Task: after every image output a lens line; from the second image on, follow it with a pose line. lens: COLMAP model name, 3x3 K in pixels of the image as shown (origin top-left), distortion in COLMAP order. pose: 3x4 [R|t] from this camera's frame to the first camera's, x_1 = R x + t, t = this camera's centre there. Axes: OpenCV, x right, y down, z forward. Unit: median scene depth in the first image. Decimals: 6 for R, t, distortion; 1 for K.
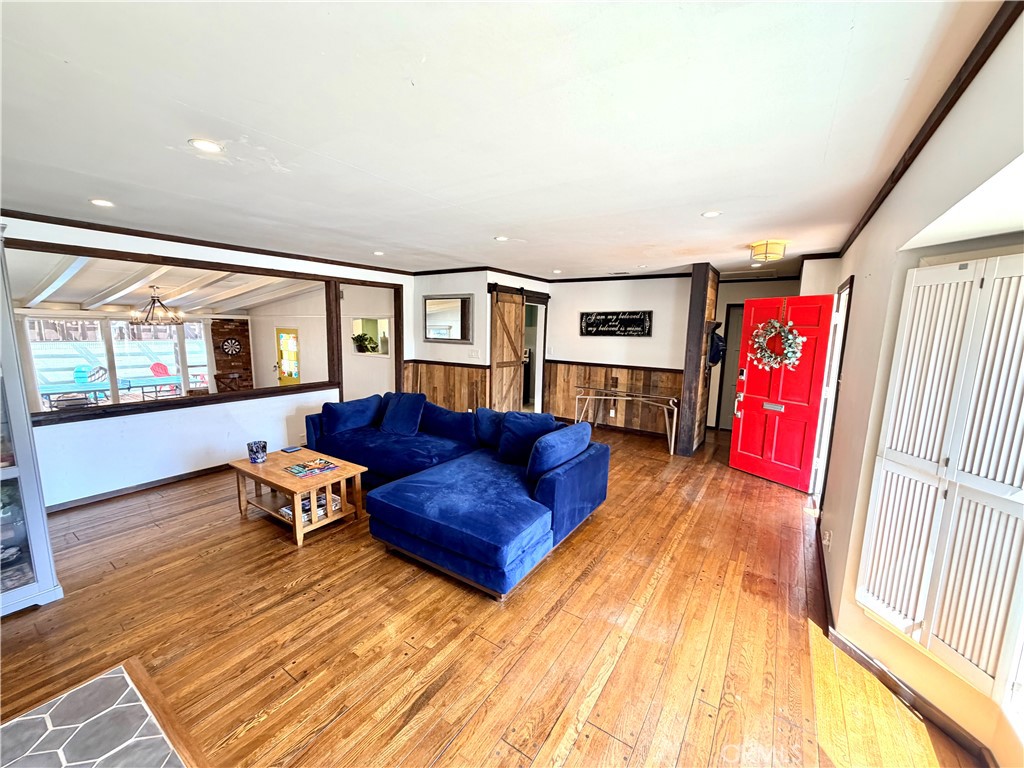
lens RADIAL K [[408.2, 0, 512.0], [0, 408.2, 384.0], [0, 0, 1]] dist [0.000441, -0.000081]
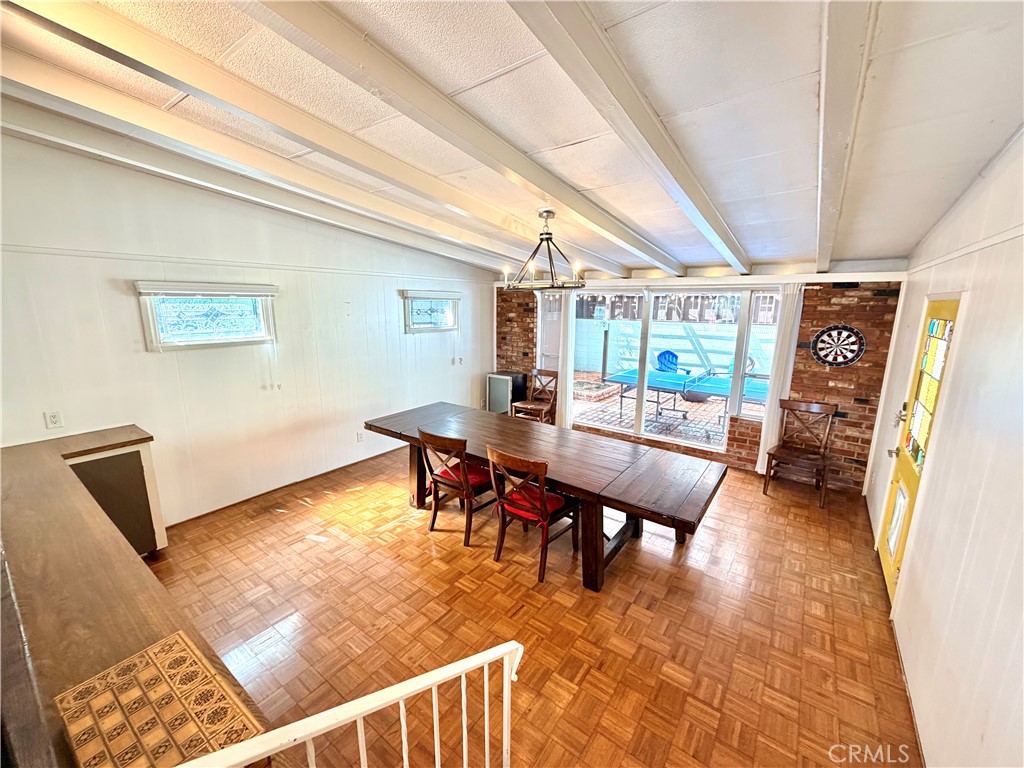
lens RADIAL K [[408.2, 0, 512.0], [0, 408.2, 384.0], [0, 0, 1]] dist [0.000441, -0.000081]
pose [[-0.038993, 0.178523, -0.983163, -0.320642], [-0.150715, 0.971604, 0.182402, -0.110368], [0.987808, 0.155290, -0.010979, 0.928403]]
